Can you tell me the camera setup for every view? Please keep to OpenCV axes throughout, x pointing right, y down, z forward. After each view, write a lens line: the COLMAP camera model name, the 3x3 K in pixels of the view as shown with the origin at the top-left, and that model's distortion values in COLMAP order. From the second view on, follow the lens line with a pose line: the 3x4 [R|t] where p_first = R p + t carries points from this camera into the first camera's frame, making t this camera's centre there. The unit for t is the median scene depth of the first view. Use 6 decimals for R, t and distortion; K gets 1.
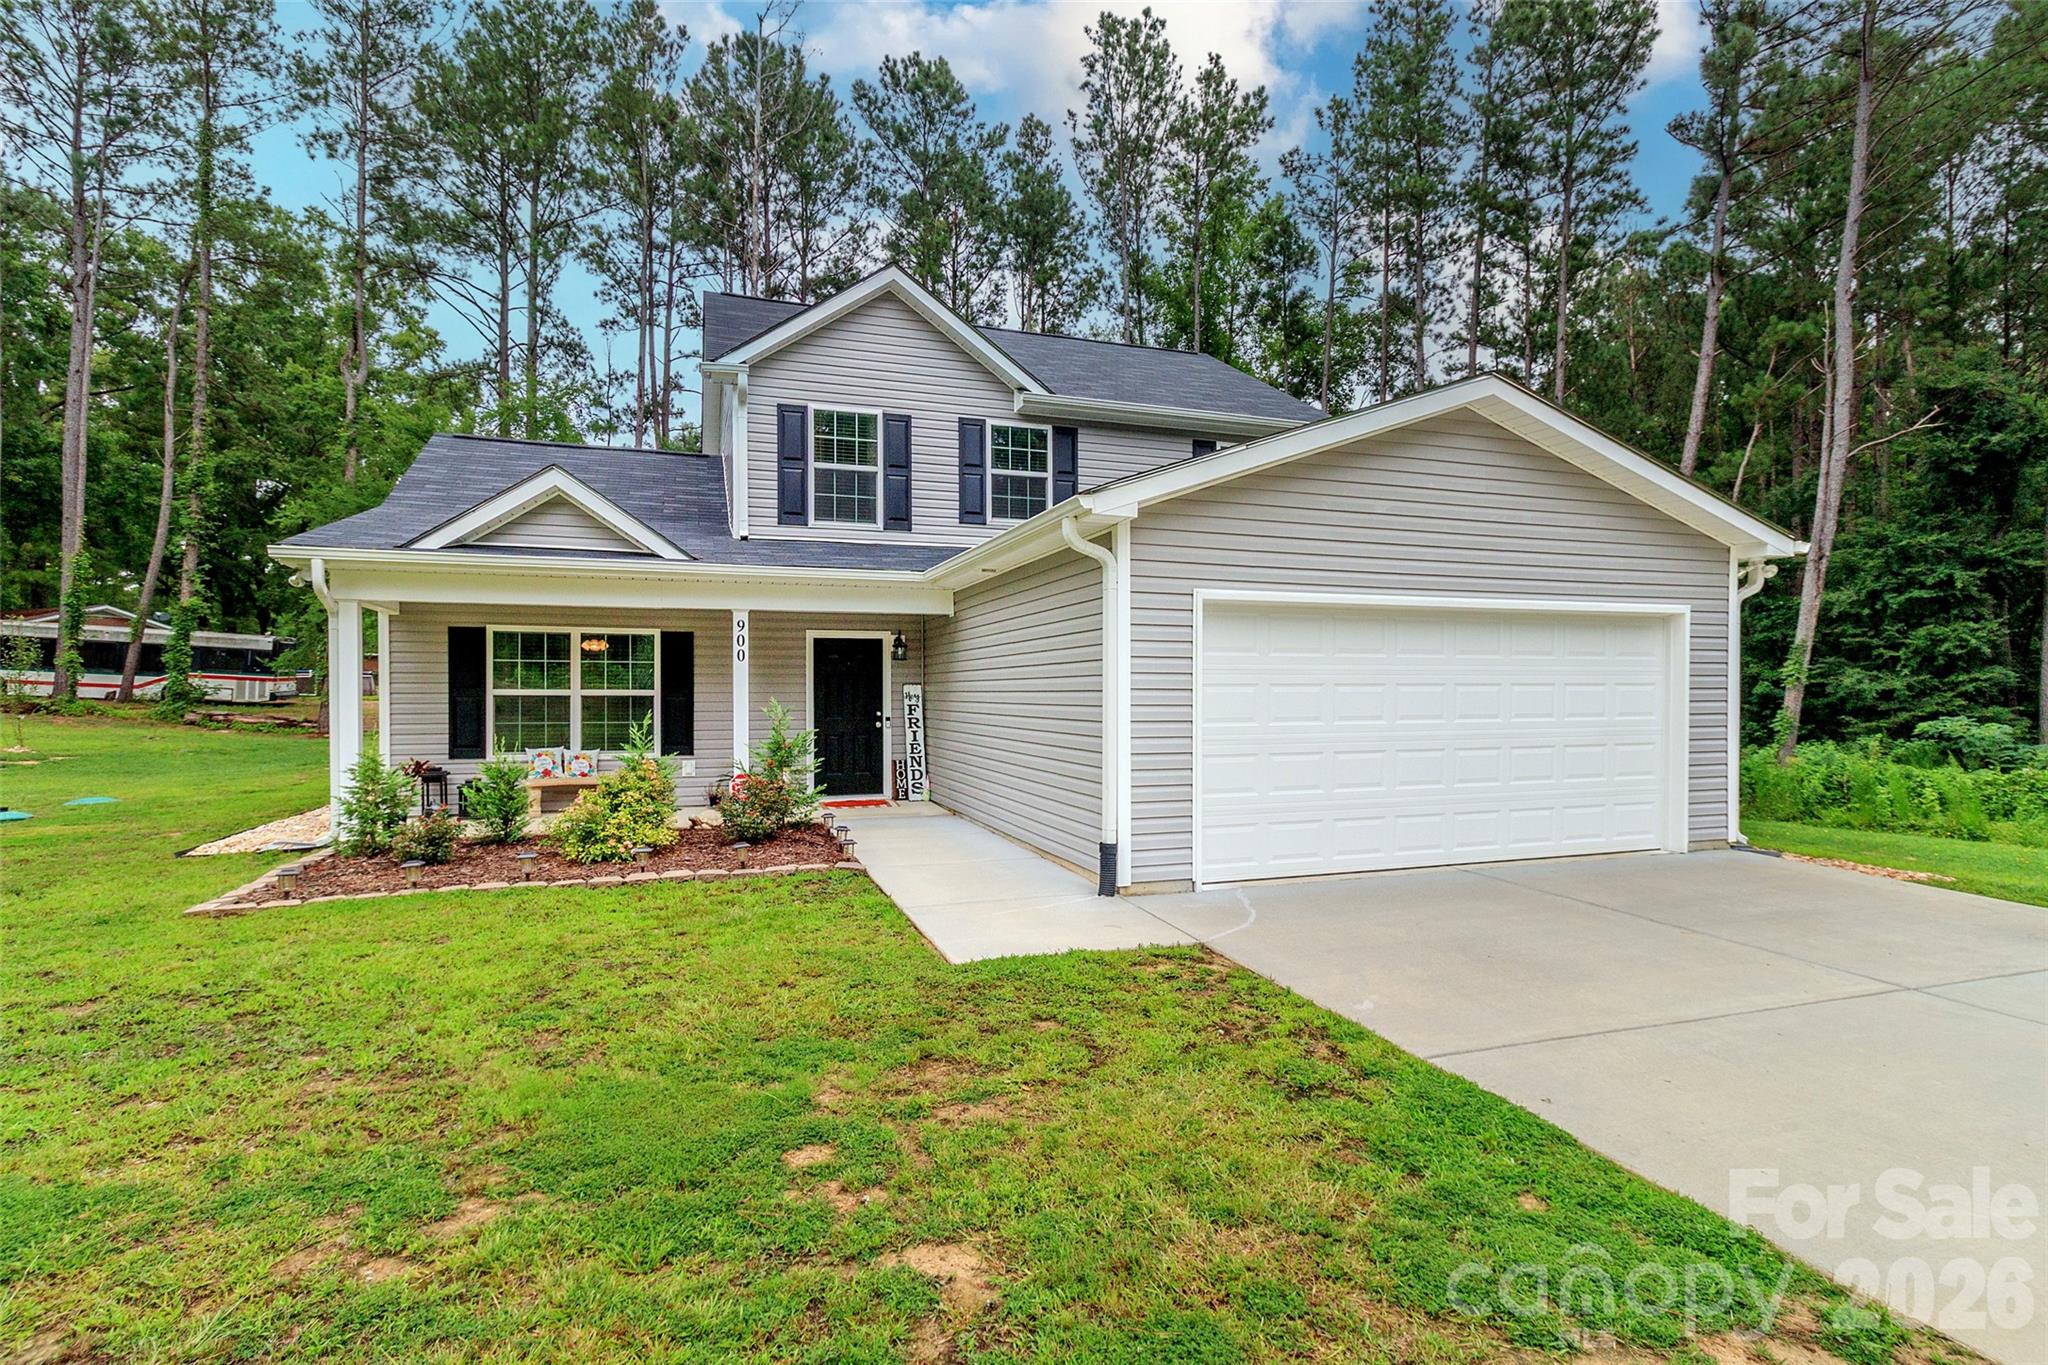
lens RADIAL K [[968.7, 0, 1025.0], [0, 968.7, 716.6], [0, 0, 1]] dist [0.002999, 0.000019]
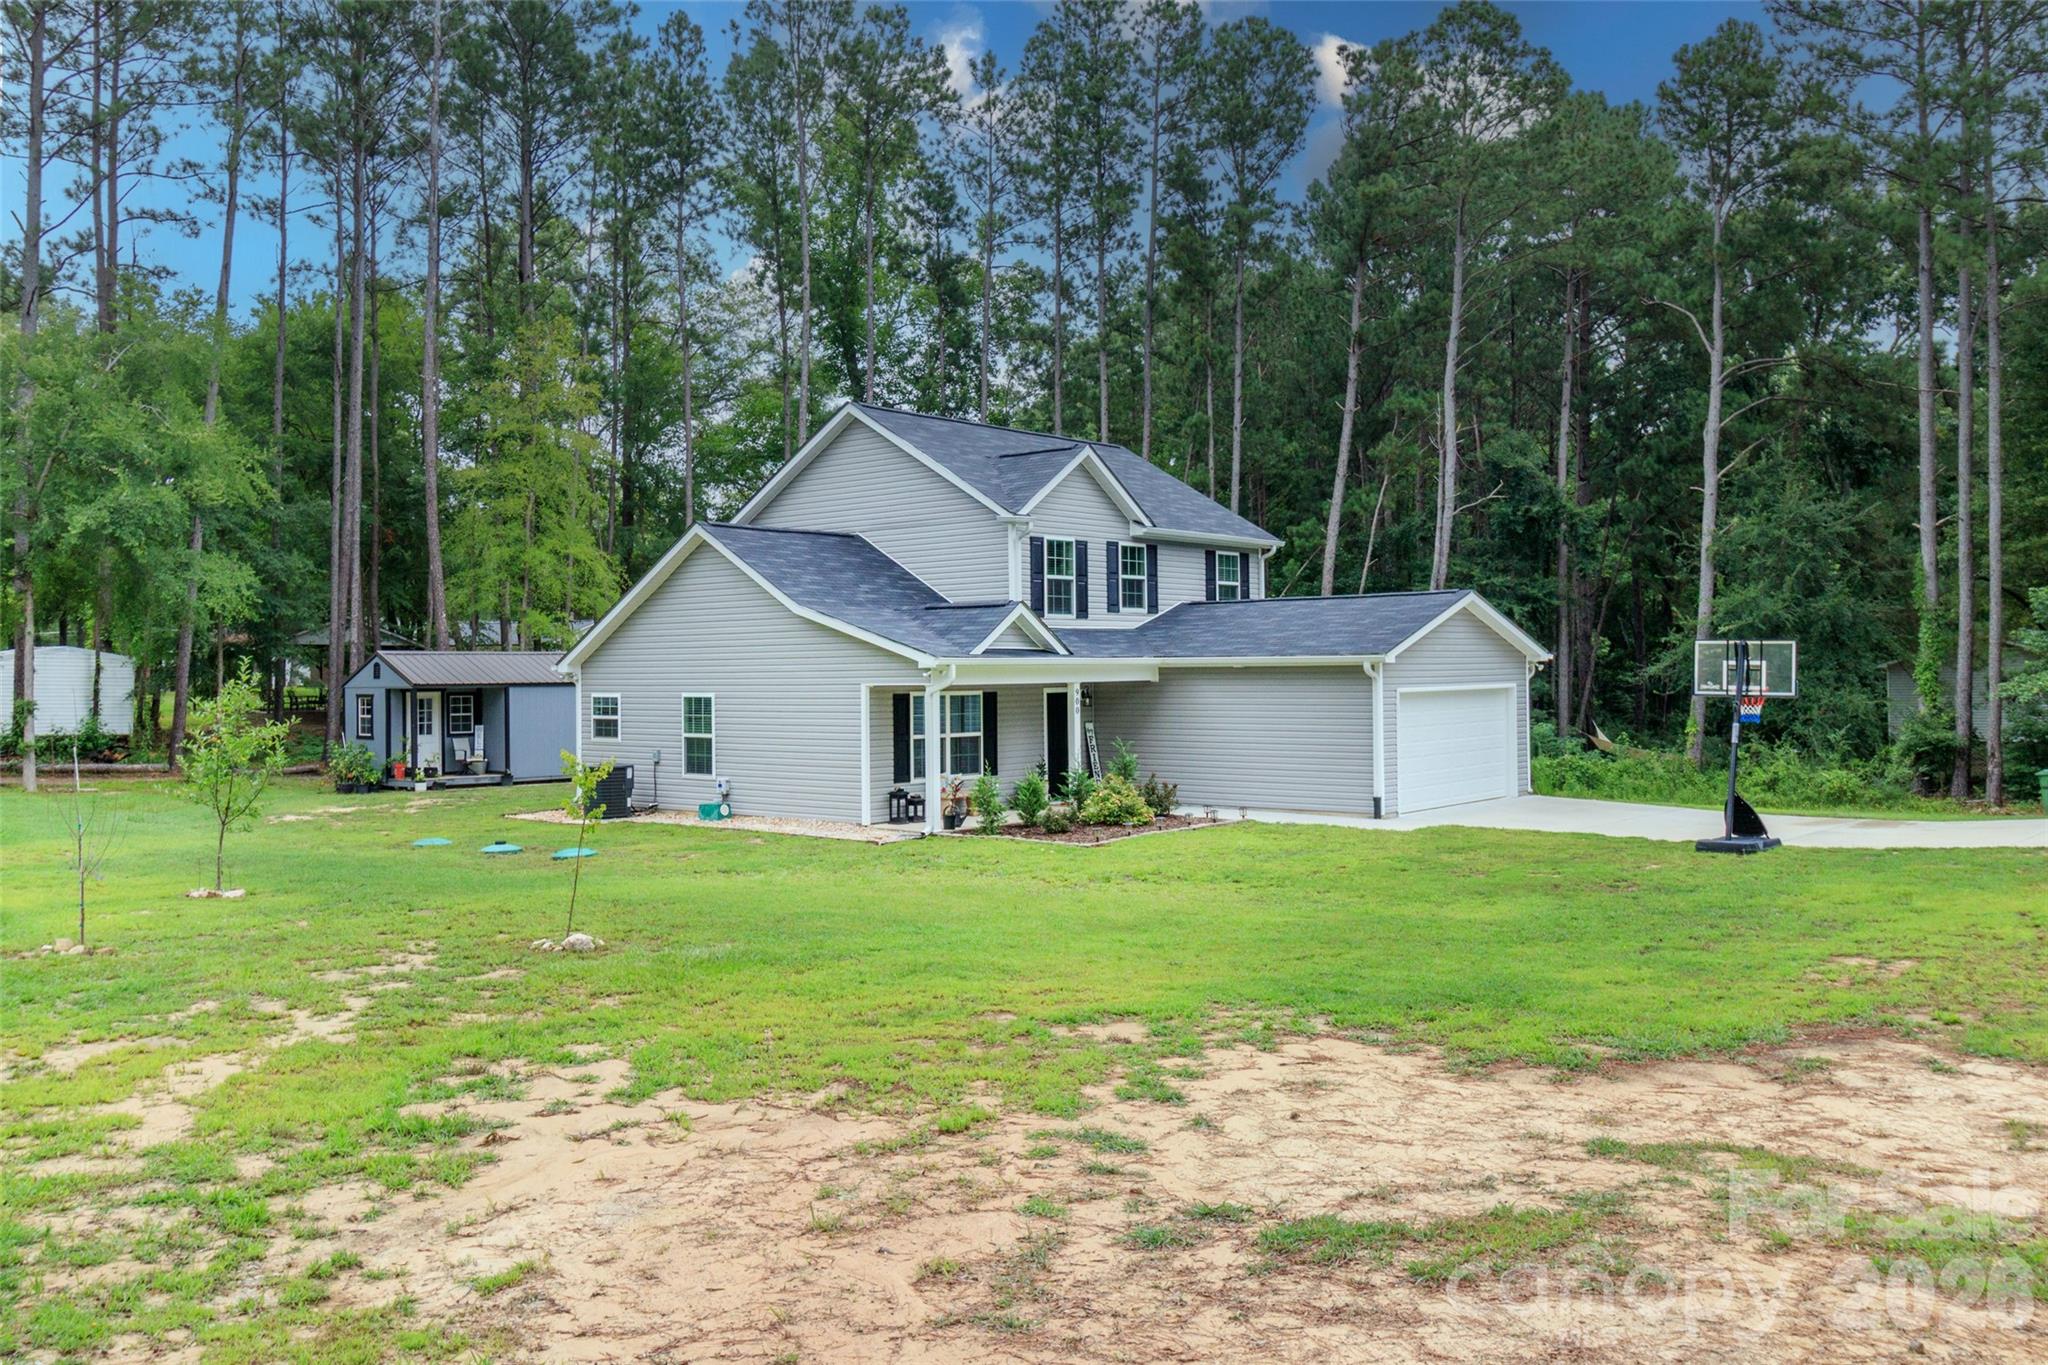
lens RADIAL K [[1694.5, 0, 1036.1], [0, 1694.5, 677.2], [0, 0, 1]] dist [-0.000739, 0.004289]
pose [[0.847945, -0.008713, 0.530013, -1.568745], [0.021347, 0.999615, -0.017719, -0.059193], [-0.529655, 0.026338, 0.847804, -1.154489]]
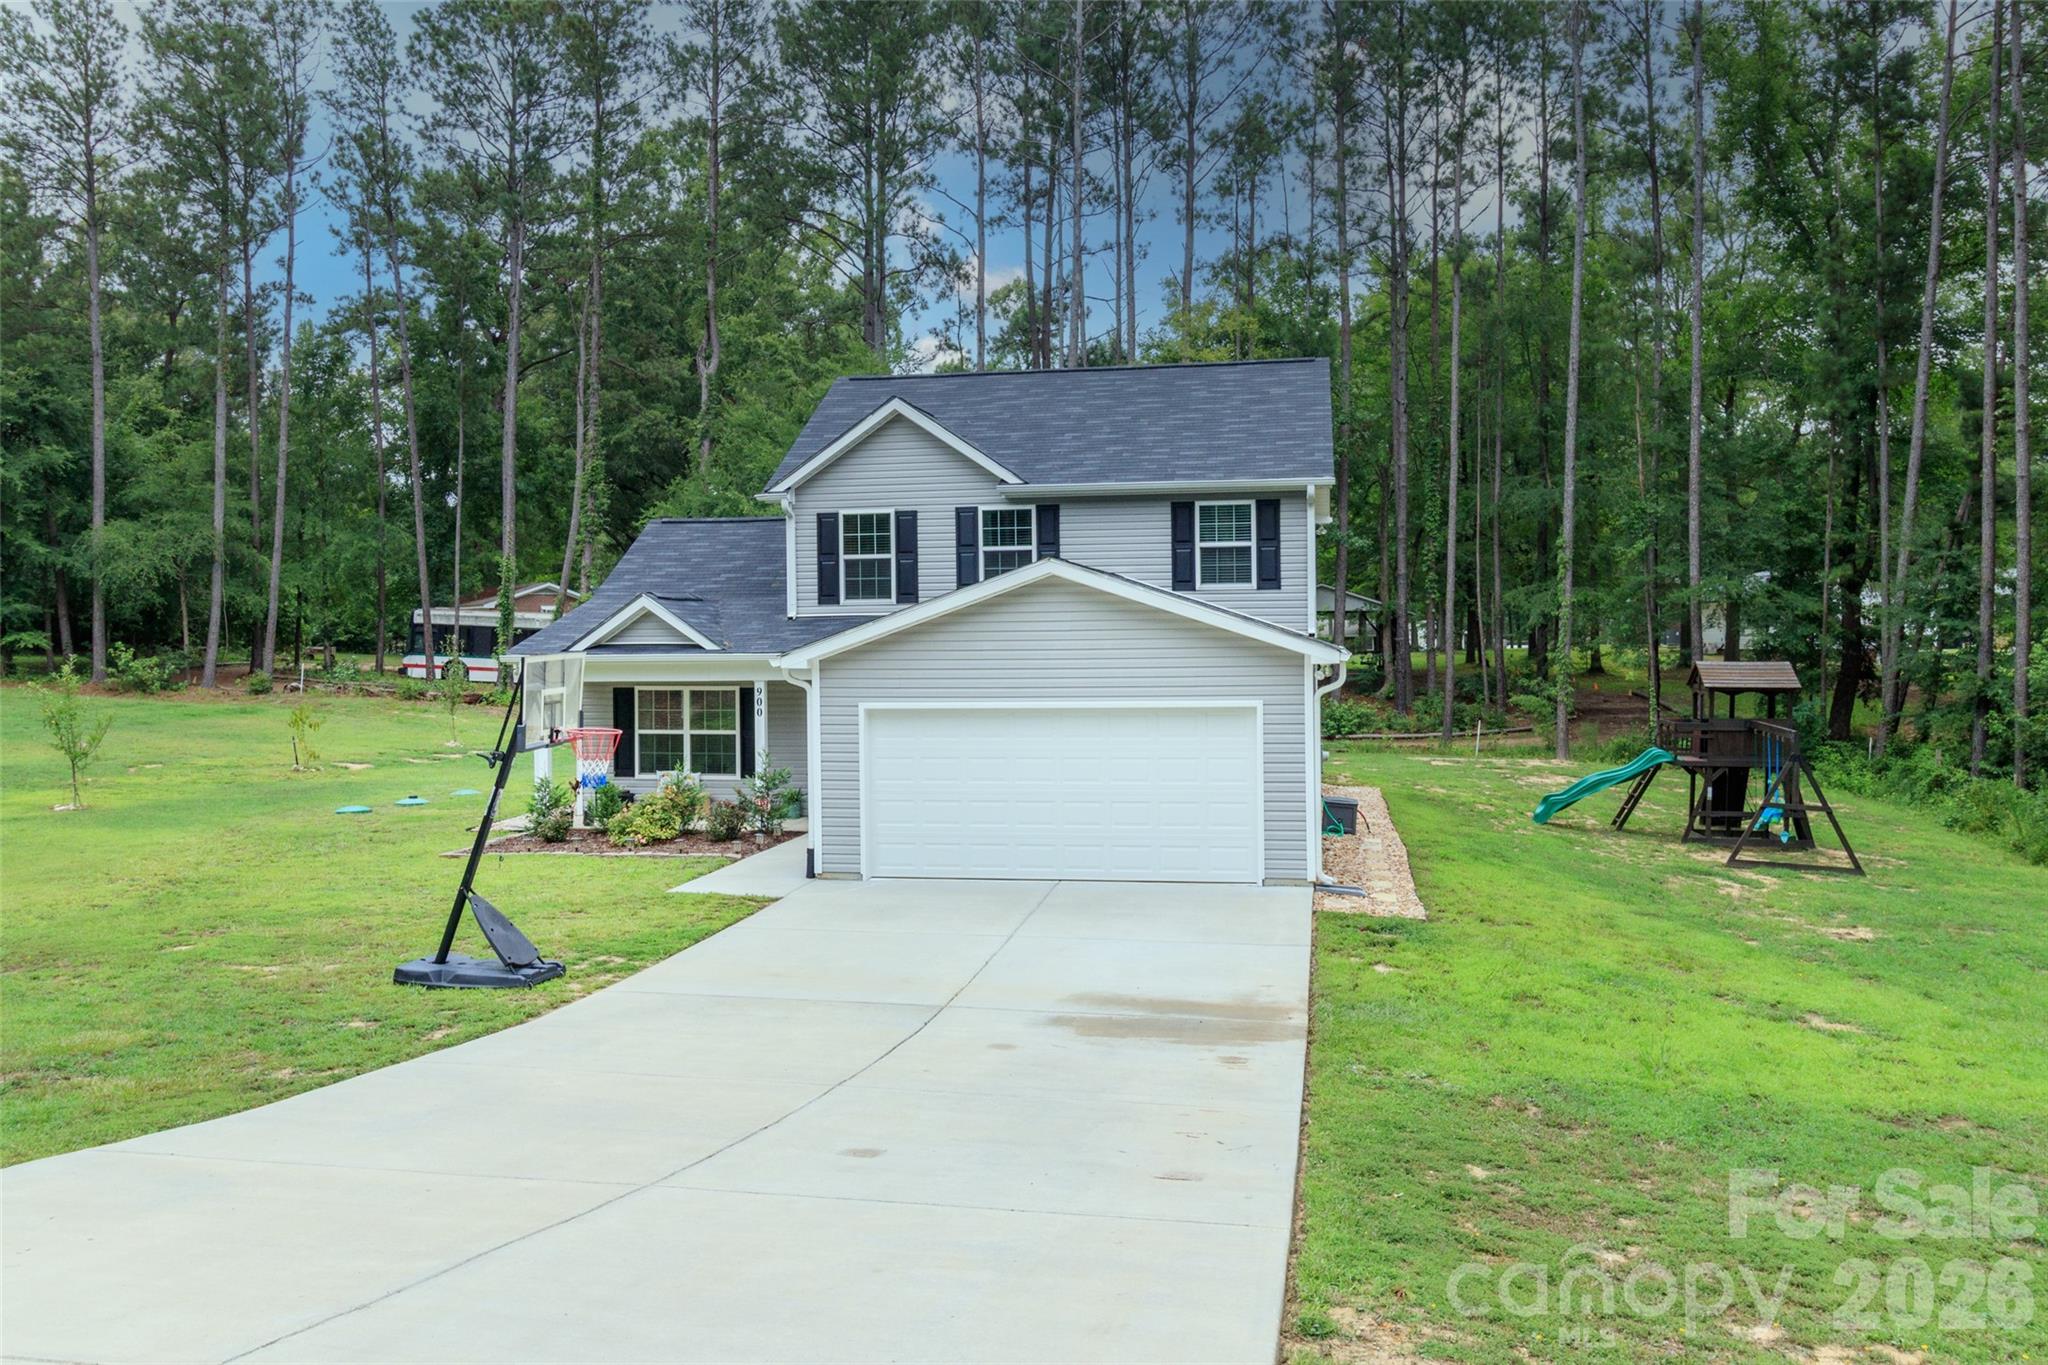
lens RADIAL K [[1694.5, 0, 1013.1], [0, 1694.5, 678.2], [0, 0, 1]] dist [-0.000739, 0.004289]
pose [[0.863387, 0.006713, -0.504498, 1.098074], [-0.002201, 0.999952, 0.009539, -0.117459], [0.504537, -0.007125, 0.863360, -0.825399]]
